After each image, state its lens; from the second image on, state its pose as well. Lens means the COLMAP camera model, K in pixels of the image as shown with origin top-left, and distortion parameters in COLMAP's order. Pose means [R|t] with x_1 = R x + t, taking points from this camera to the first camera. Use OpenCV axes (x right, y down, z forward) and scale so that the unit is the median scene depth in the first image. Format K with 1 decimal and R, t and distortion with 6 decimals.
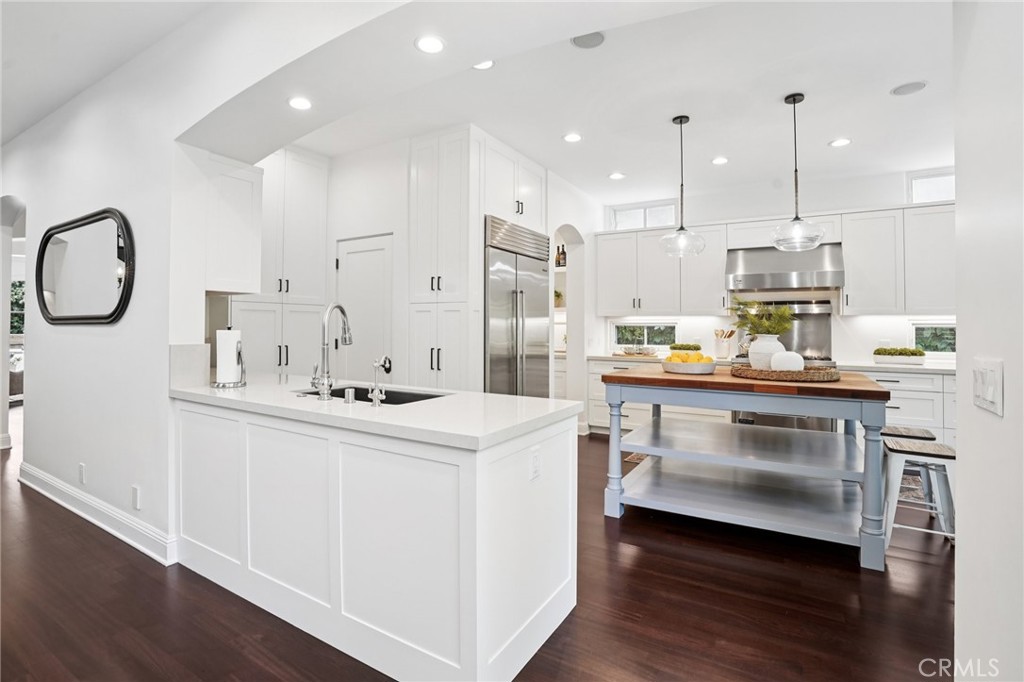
lens RADIAL K [[475.2, 0, 513.0], [0, 475.2, 337.3], [0, 0, 1]] dist [-0.076242, 0.025096]
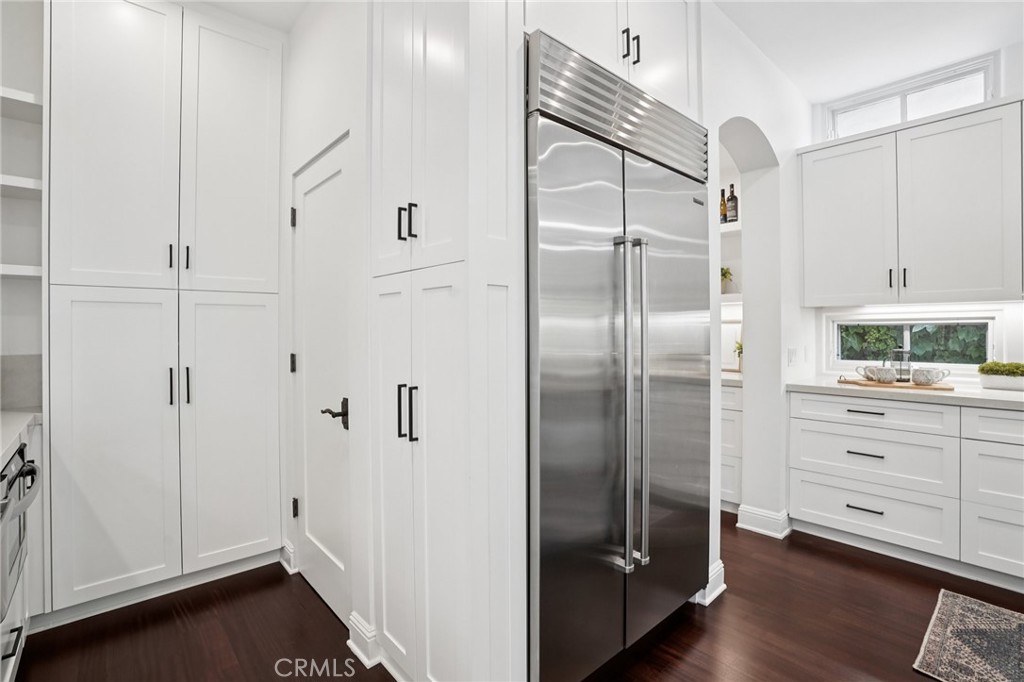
lens RADIAL K [[477.1, 0, 516.8], [0, 477.1, 328.2], [0, 0, 1]] dist [-0.089256, 0.032209]
pose [[0.952970, -0.009708, -0.302909, 0.029266], [0.002439, 0.999700, -0.024364, -0.009764], [0.303054, 0.022479, 0.952708, 0.428302]]
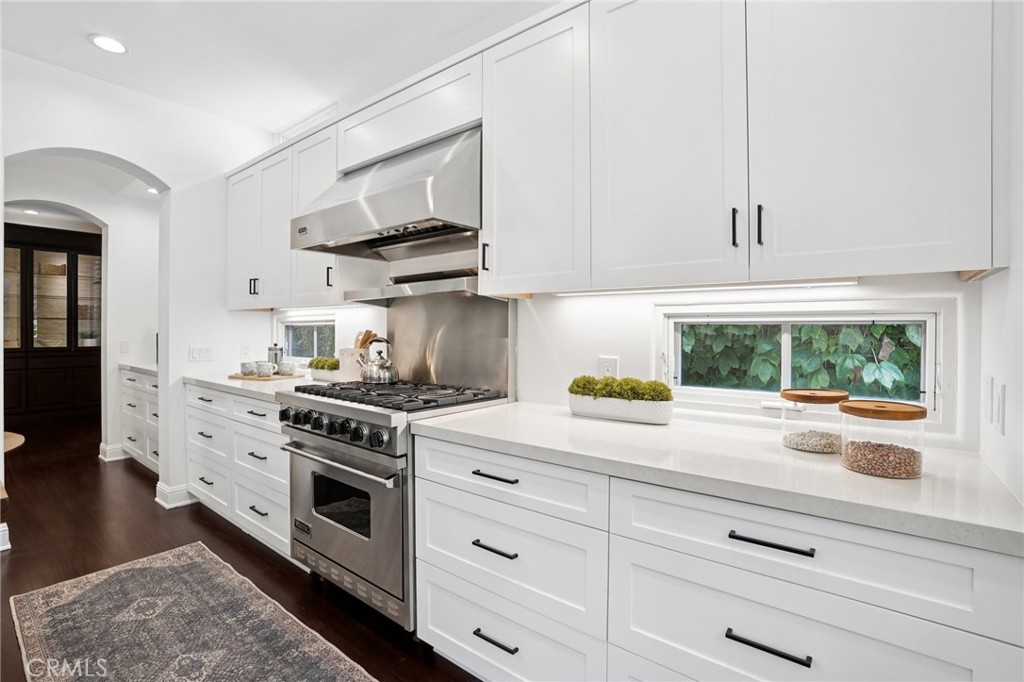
lens RADIAL K [[461.4, 0, 512.2], [0, 461.4, 331.0], [0, 0, 1]] dist [-0.054363, 0.013441]
pose [[0.994434, -0.002409, -0.105338, 0.621833], [0.000284, 0.999796, -0.020182, -0.006455], [0.105365, 0.020040, 0.994232, 0.471657]]
